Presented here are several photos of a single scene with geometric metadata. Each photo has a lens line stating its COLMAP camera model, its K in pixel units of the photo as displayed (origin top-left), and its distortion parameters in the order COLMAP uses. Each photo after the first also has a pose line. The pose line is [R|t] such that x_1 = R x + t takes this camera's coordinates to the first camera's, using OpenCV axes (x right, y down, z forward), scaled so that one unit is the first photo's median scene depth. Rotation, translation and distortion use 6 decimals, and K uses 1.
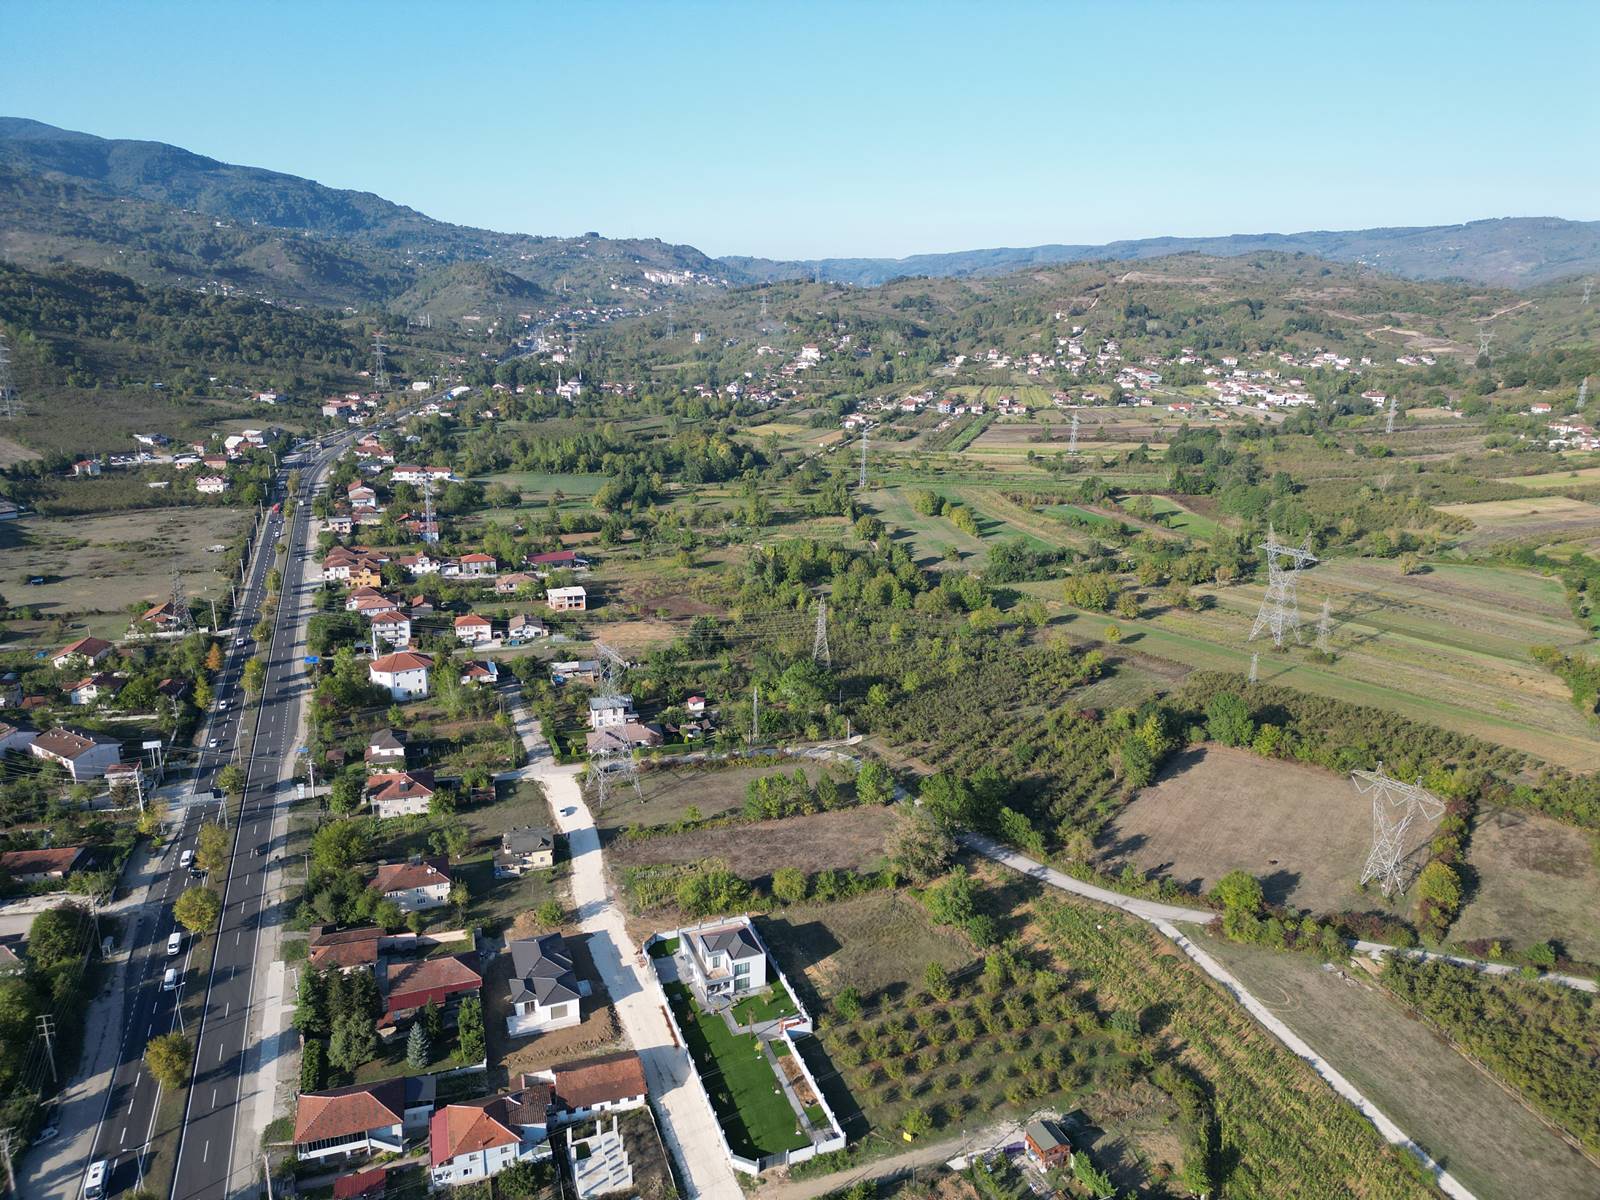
lens RADIAL K [[1119.6, 0, 795.2], [0, 1119.6, 601.3], [0, 0, 1]] dist [0.070278, -0.067919]
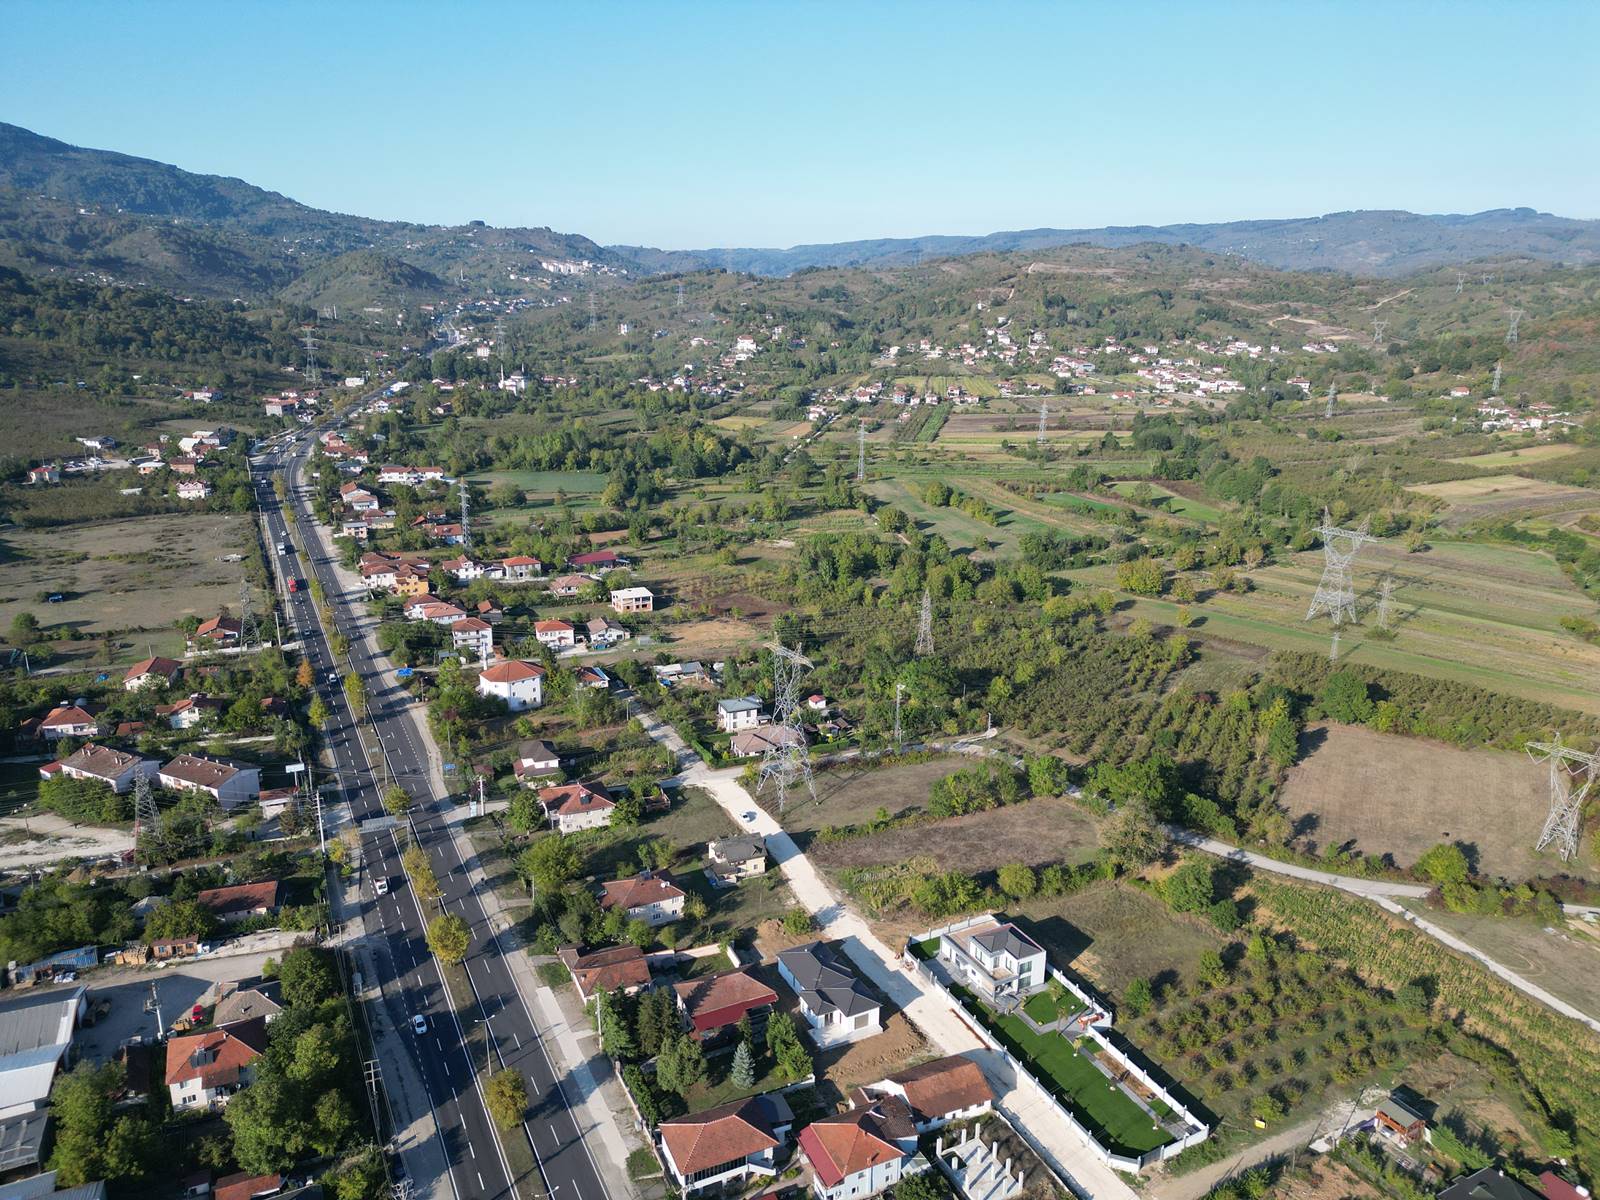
lens RADIAL K [[1119.6, 0, 795.2], [0, 1119.6, 601.3], [0, 0, 1]] dist [0.070278, -0.067919]
pose [[0.994514, -0.030272, 0.100131, -0.141833], [0.029459, 0.999520, 0.009588, -0.005622], [-0.100373, -0.006586, 0.994928, 0.011684]]
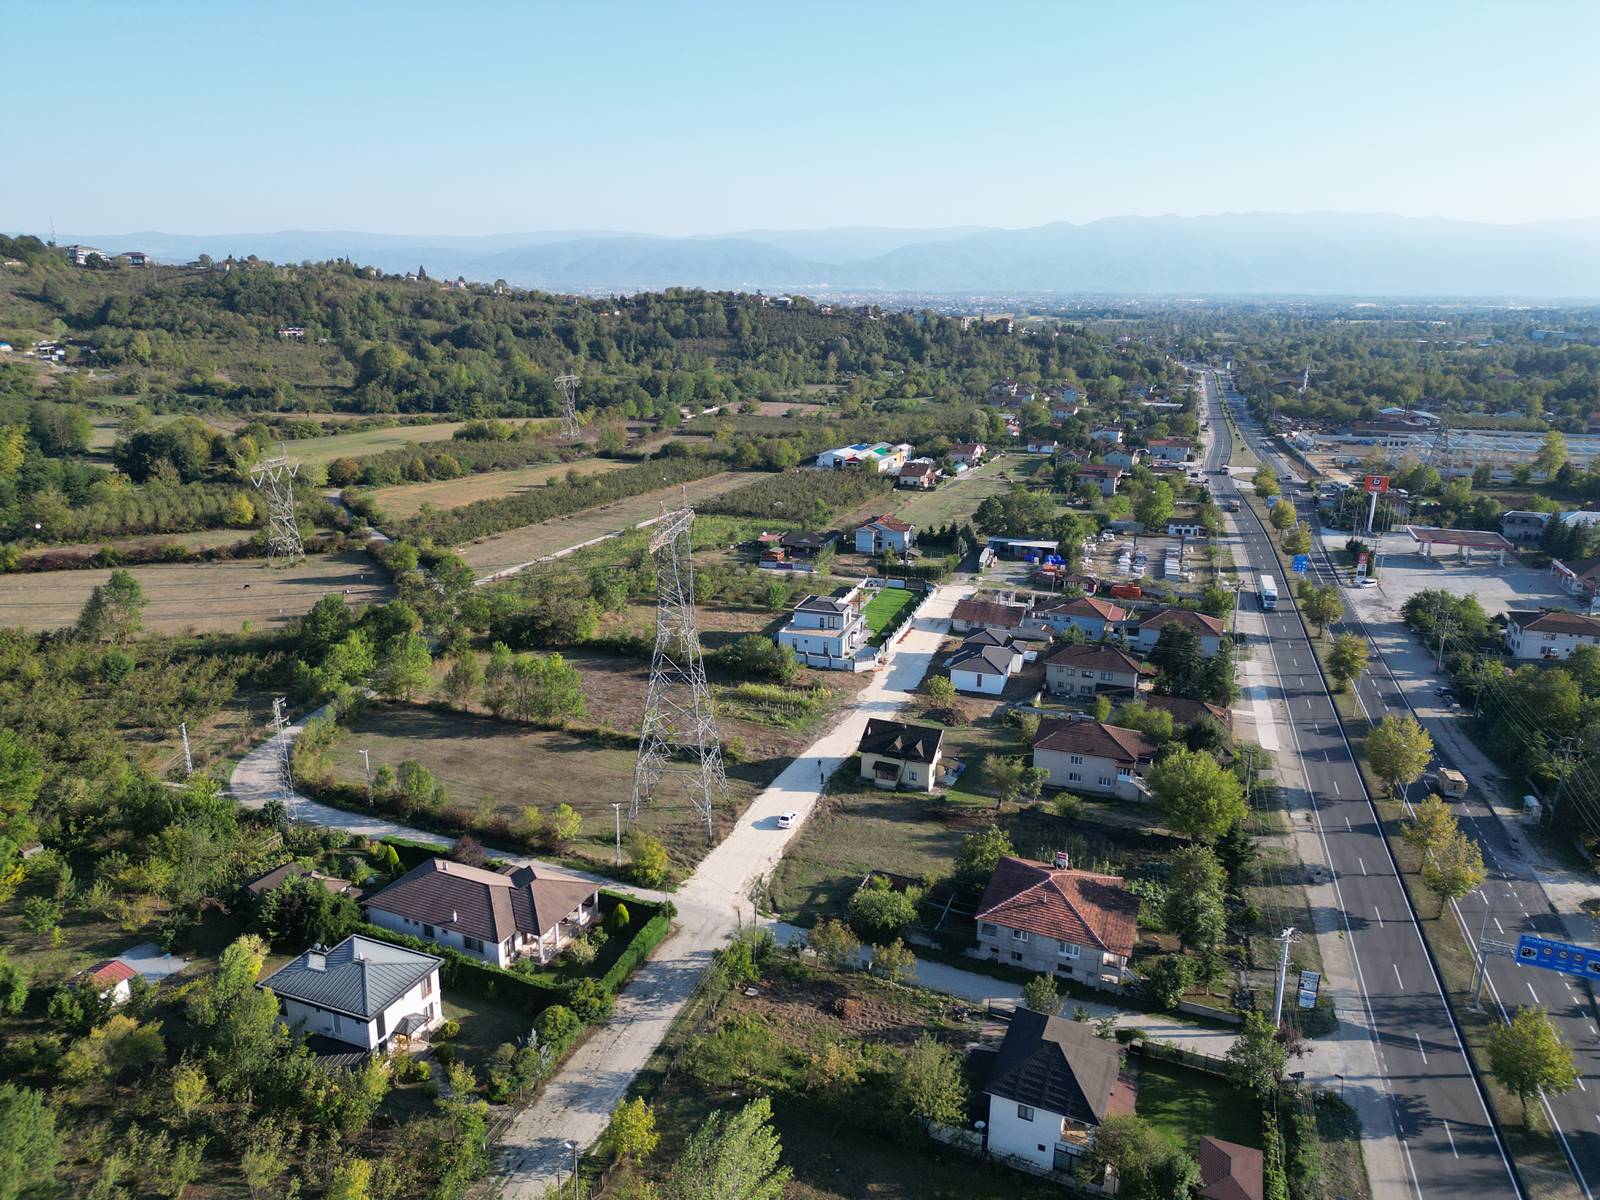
lens RADIAL K [[1119.6, 0, 795.2], [0, 1119.6, 601.3], [0, 0, 1]] dist [0.070278, -0.067919]
pose [[-0.776085, -0.178577, 0.604816, -0.284447], [0.164743, 0.868354, 0.467783, -0.082814], [-0.608729, 0.462678, -0.644498, 0.718204]]
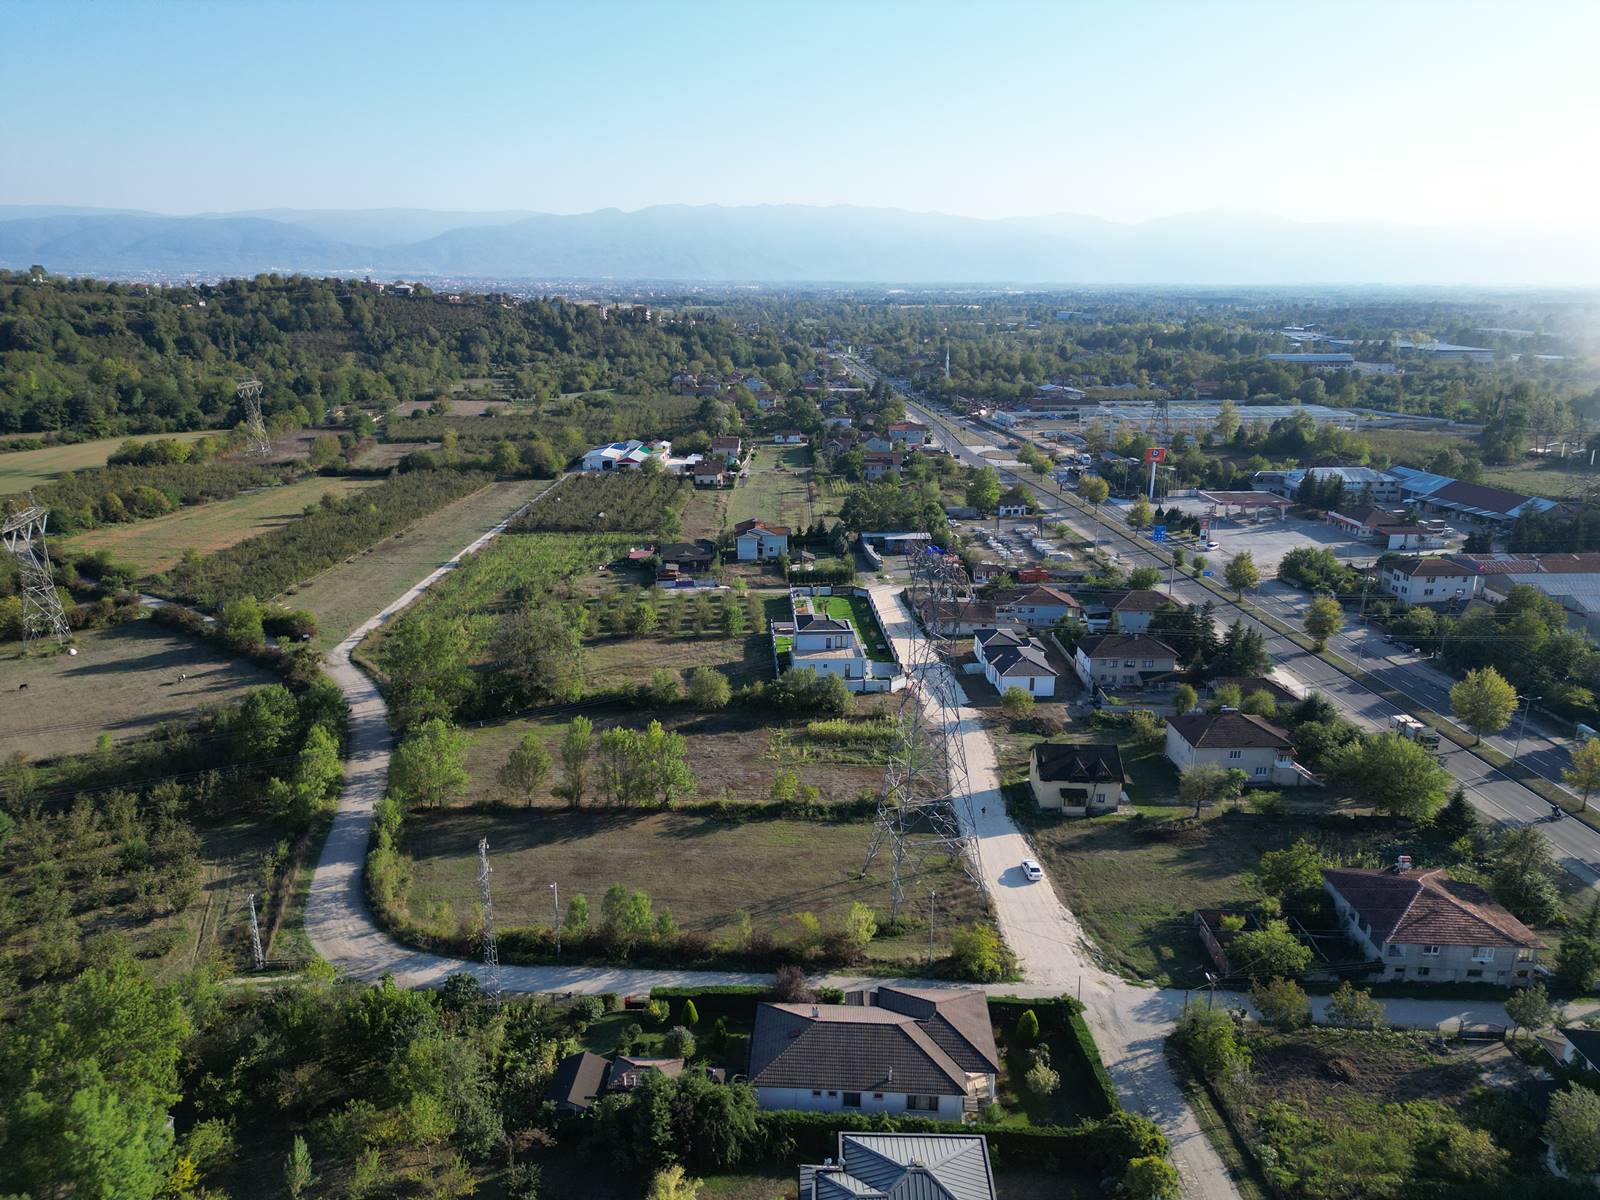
lens RADIAL K [[1119.6, 0, 795.2], [0, 1119.6, 601.3], [0, 0, 1]] dist [0.070278, -0.067919]
pose [[-0.954192, -0.088829, 0.285706, -0.132400], [0.077256, 0.849379, 0.522098, -0.094959], [-0.289050, 0.520254, -0.803608, 0.755420]]
